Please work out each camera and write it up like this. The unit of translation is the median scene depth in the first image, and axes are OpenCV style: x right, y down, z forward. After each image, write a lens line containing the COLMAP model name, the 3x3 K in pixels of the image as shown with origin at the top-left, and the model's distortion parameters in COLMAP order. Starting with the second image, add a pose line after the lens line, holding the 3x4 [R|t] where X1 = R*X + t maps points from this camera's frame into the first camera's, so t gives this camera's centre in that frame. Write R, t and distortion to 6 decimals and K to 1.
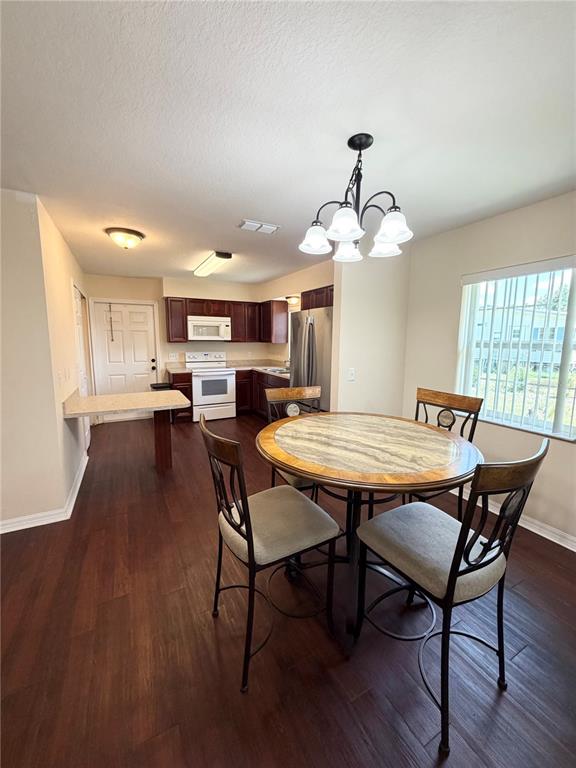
lens RADIAL K [[305.6, 0, 287.2], [0, 305.6, 380.6], [0, 0, 1]] dist [-0.000112, 0.000032]
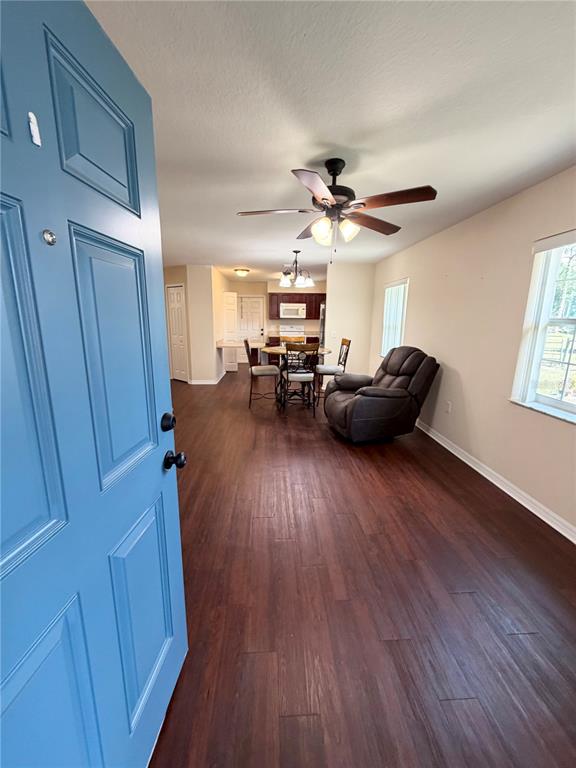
lens RADIAL K [[305.6, 0, 287.2], [0, 305.6, 380.6], [0, 0, 1]] dist [-0.000112, 0.000032]
pose [[0.908854, 0.086098, -0.408131, 0.436922], [-0.059768, 0.995249, 0.076860, 0.081935], [0.412809, -0.045461, 0.909682, -0.547479]]
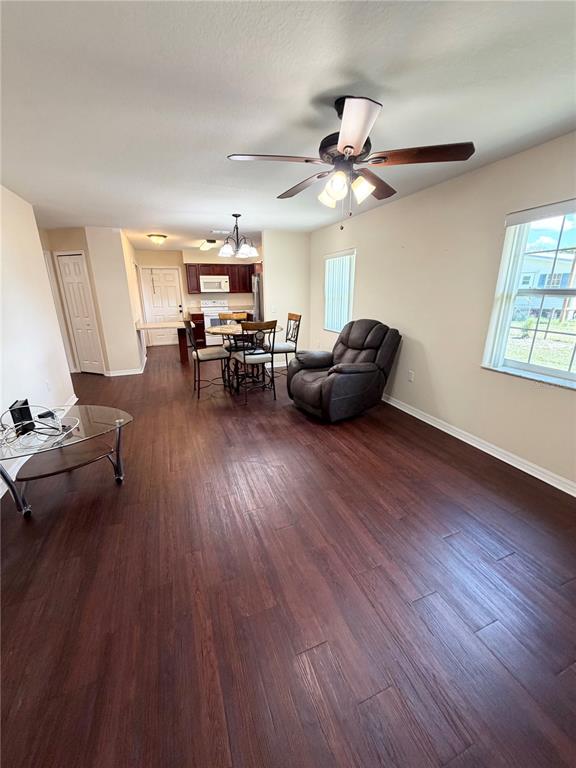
lens RADIAL K [[305.6, 0, 287.2], [0, 305.6, 380.6], [0, 0, 1]] dist [-0.000112, 0.000032]
pose [[0.992866, 0.016951, -0.118024, 0.295660], [0.001351, 0.988180, 0.153291, 0.072076], [0.119227, -0.152357, 0.981108, -0.523948]]
